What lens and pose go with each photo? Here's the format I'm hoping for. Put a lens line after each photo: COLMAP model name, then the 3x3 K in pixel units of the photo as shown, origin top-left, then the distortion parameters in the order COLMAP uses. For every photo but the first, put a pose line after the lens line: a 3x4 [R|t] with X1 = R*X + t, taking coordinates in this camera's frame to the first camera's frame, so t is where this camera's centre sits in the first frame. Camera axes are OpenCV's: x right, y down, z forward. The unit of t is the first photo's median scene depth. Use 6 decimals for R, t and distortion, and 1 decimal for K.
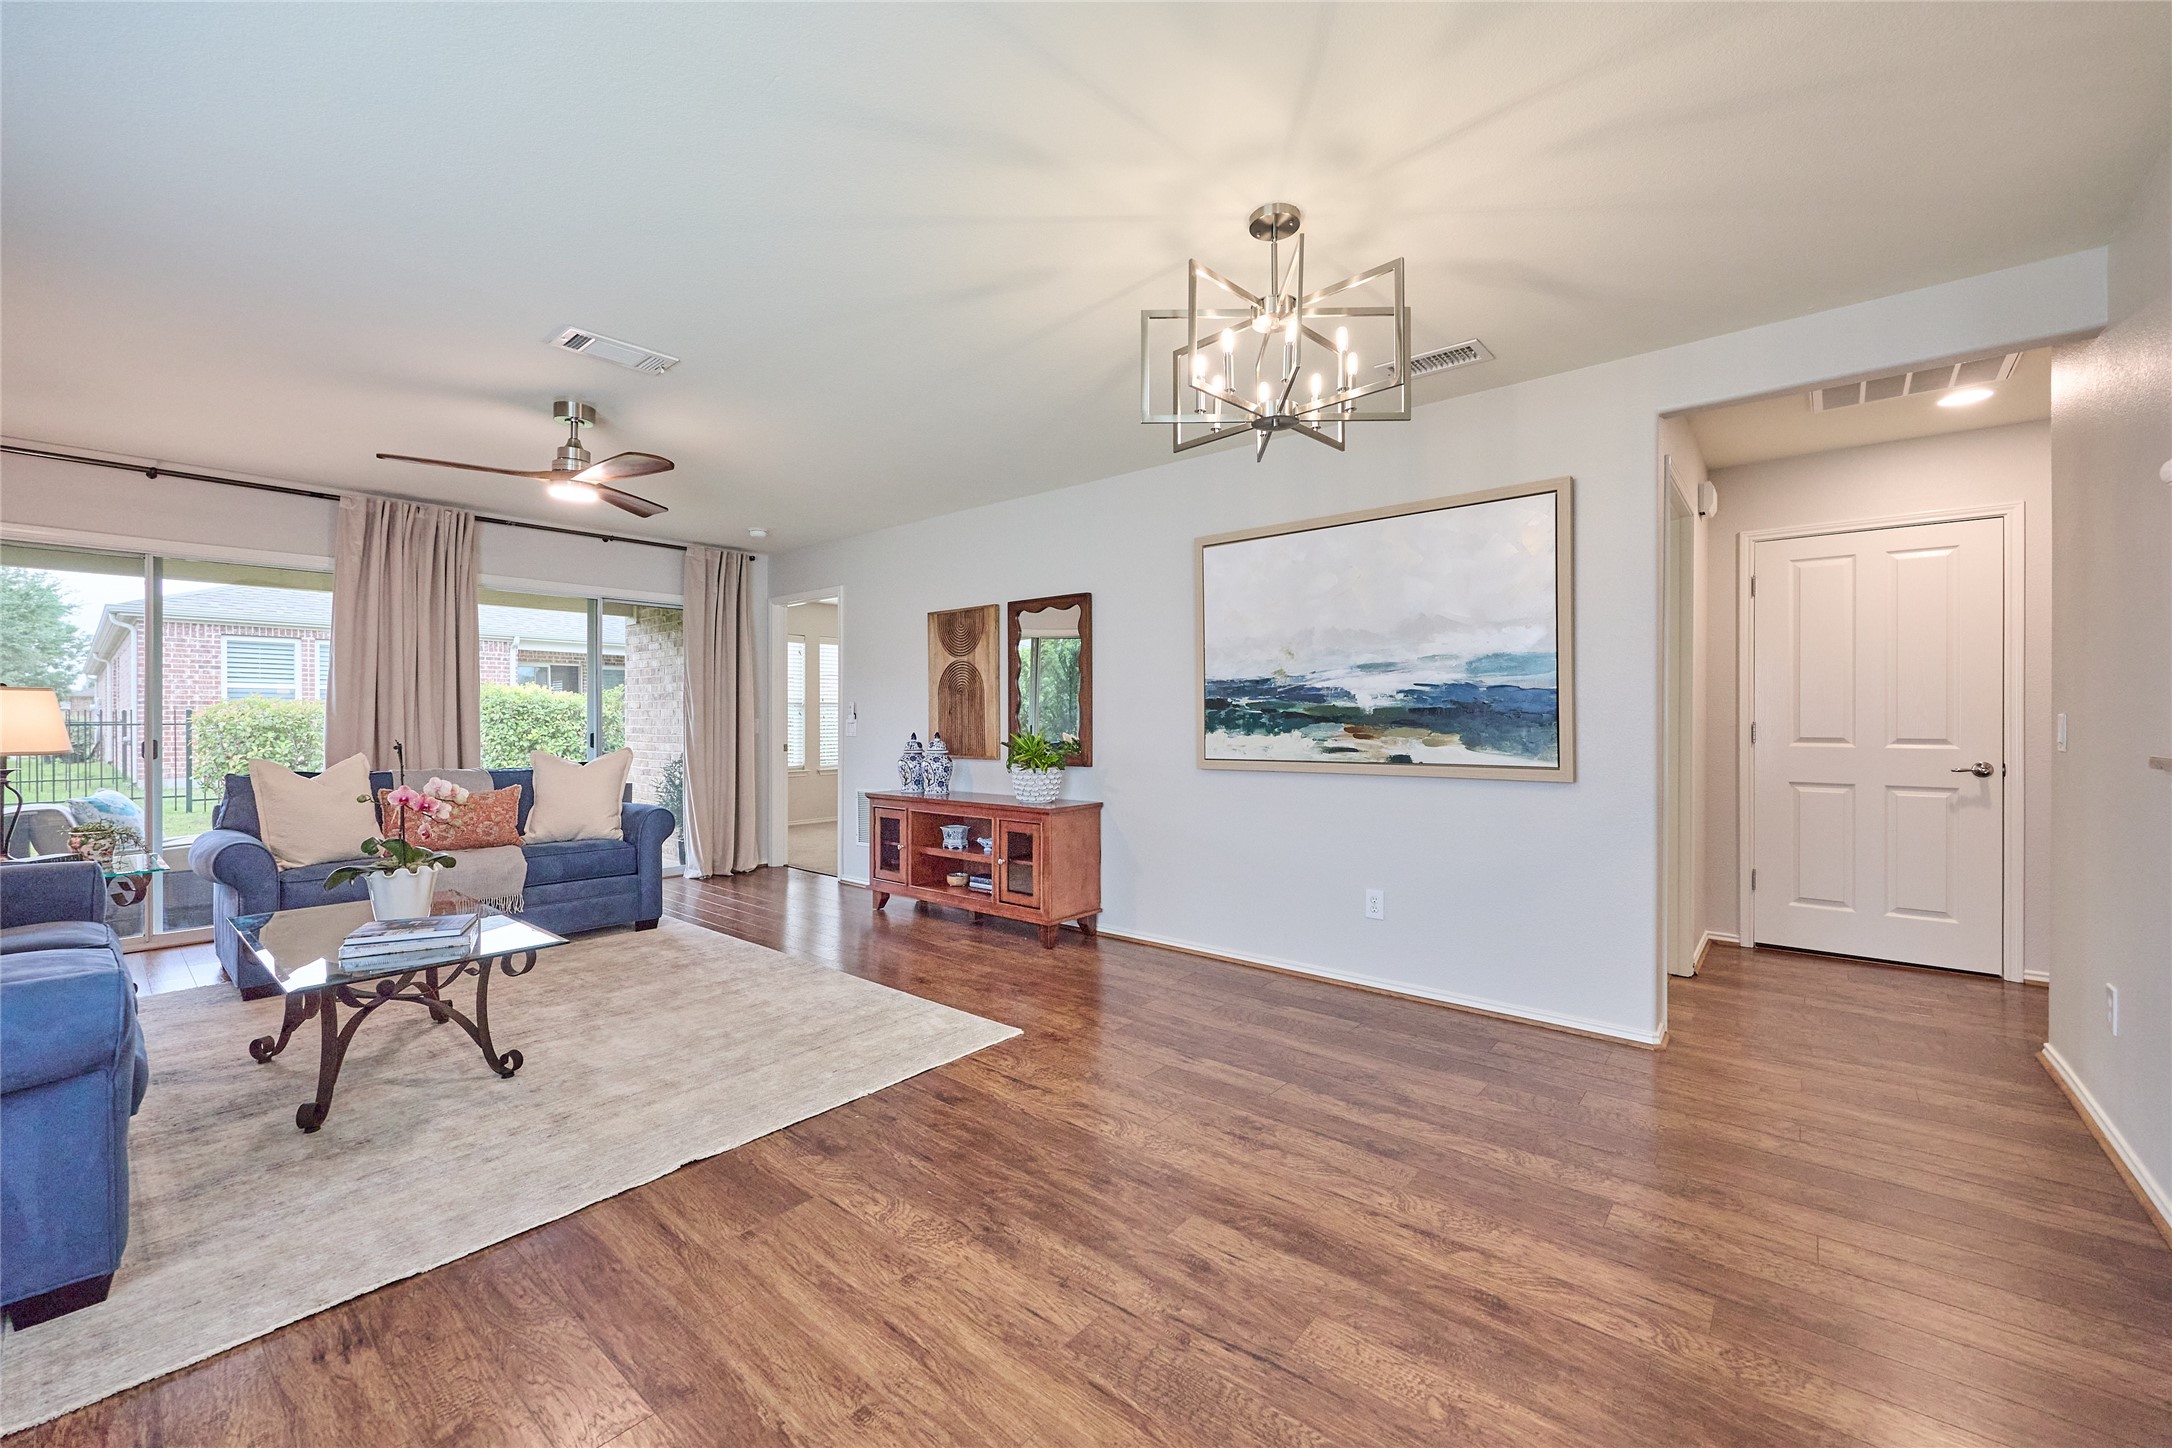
lens RADIAL K [[862.3, 0, 1080.3], [0, 862.3, 712.1], [0, 0, 1]] dist [-0.001026, -0.000041]
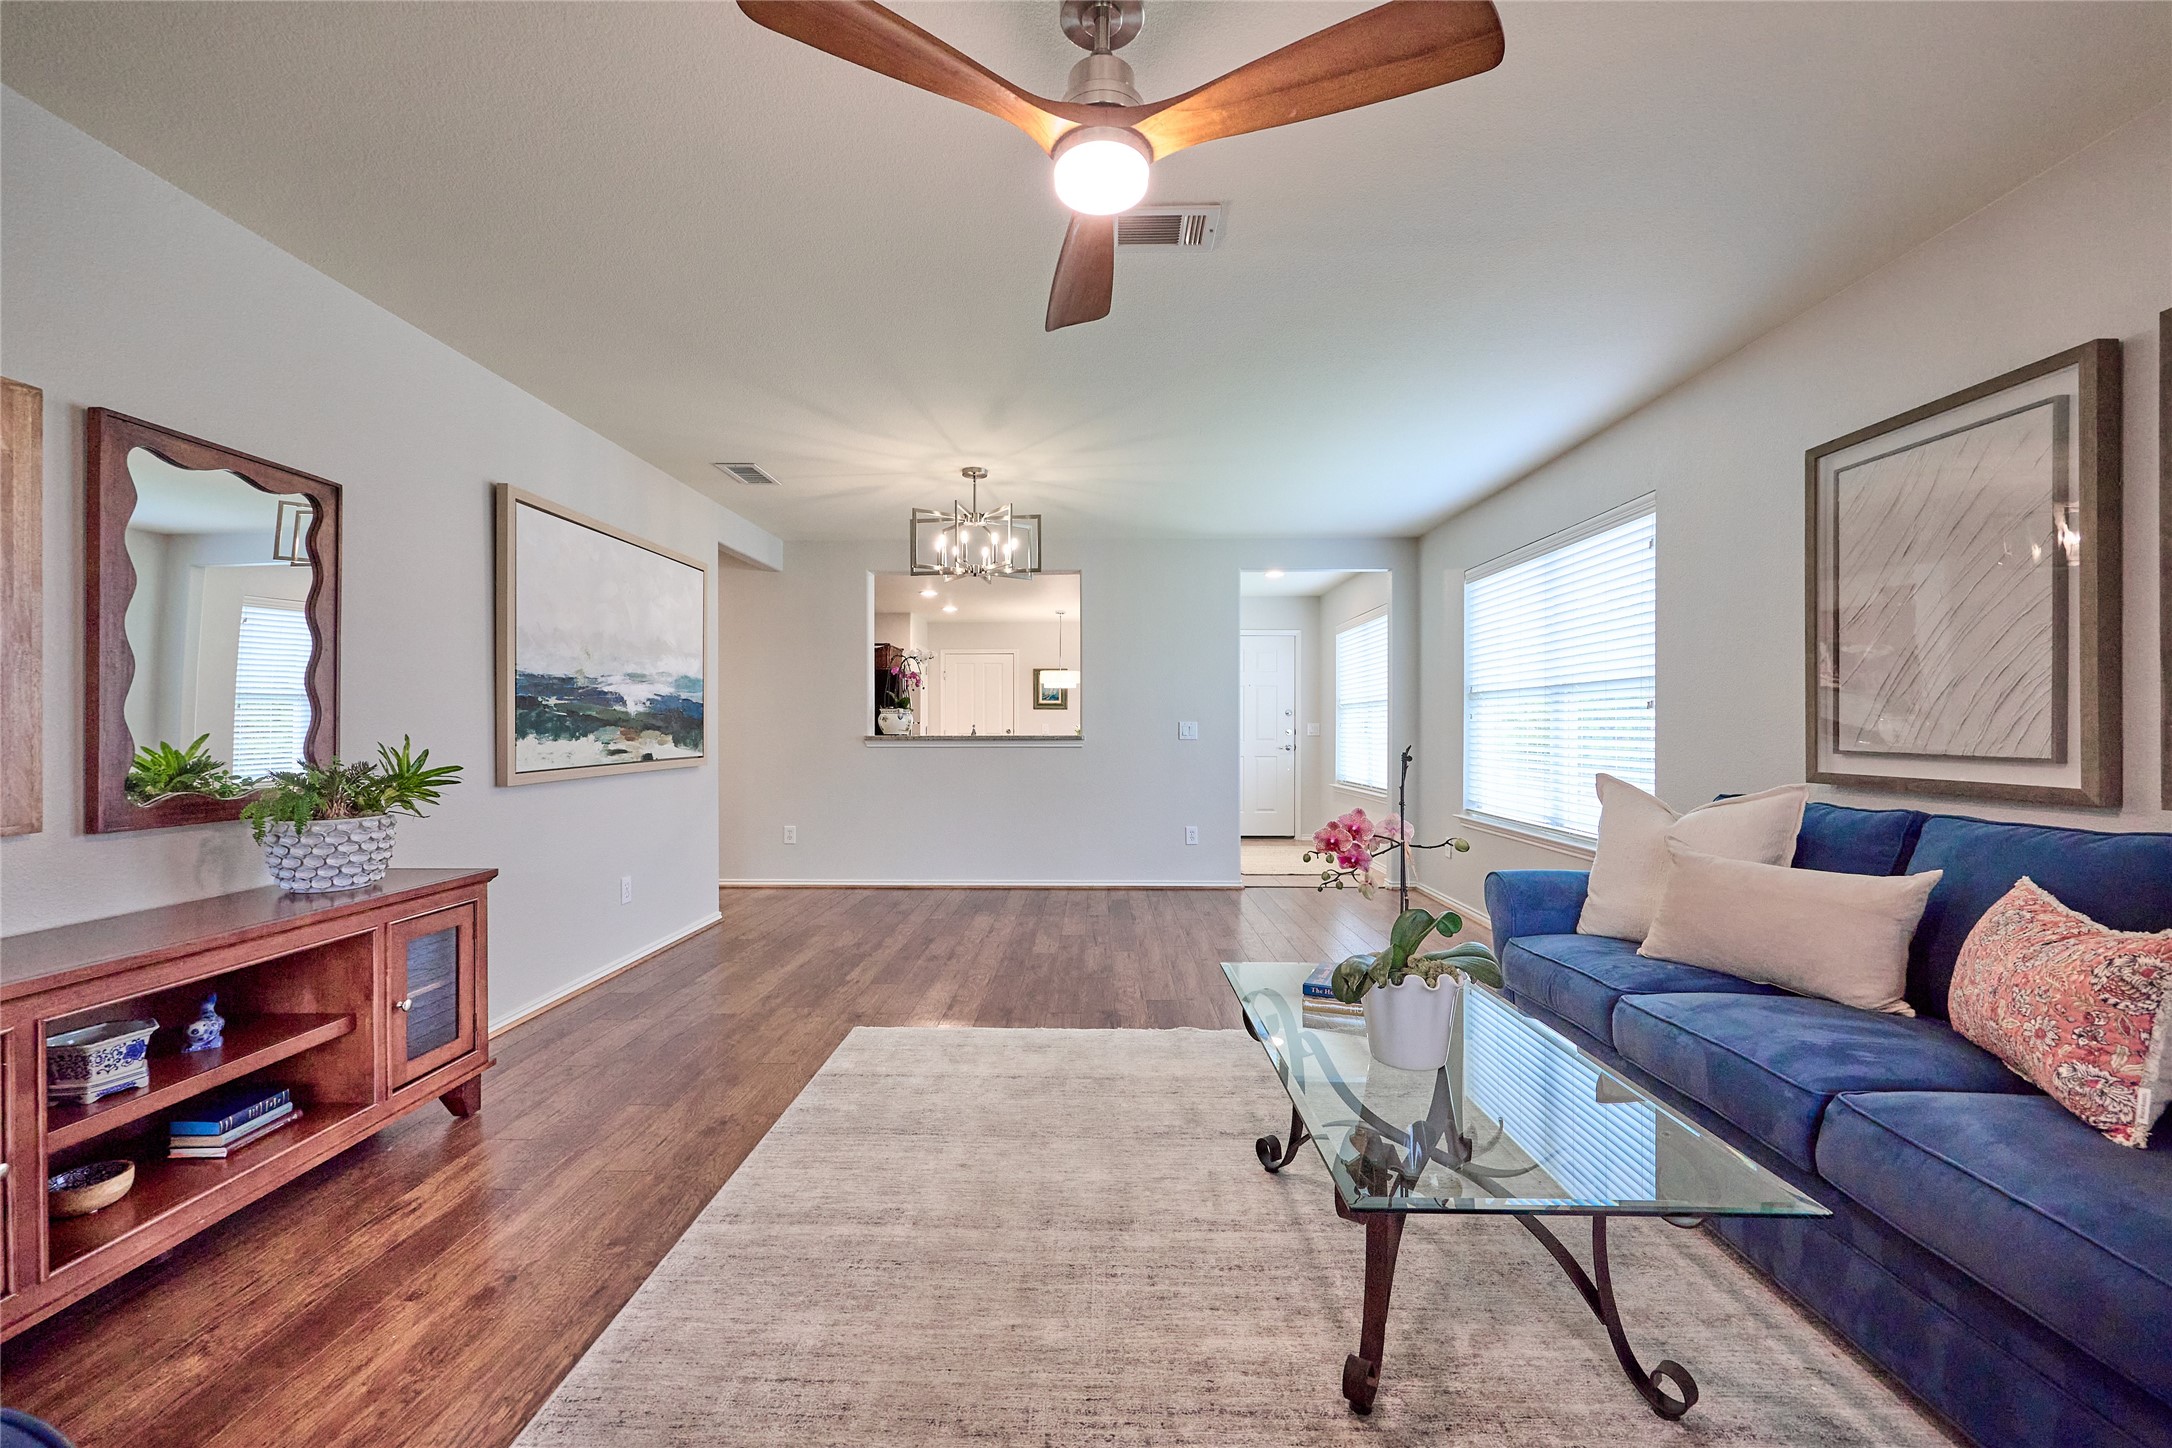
lens RADIAL K [[862.3, 0, 1080.3], [0, 862.3, 712.1], [0, 0, 1]] dist [-0.001026, -0.000041]
pose [[-0.635130, 0.016601, 0.772226, -0.835029], [-0.002319, 0.999724, -0.023398, 0.017622], [-0.772401, -0.016652, -0.634916, 1.181209]]
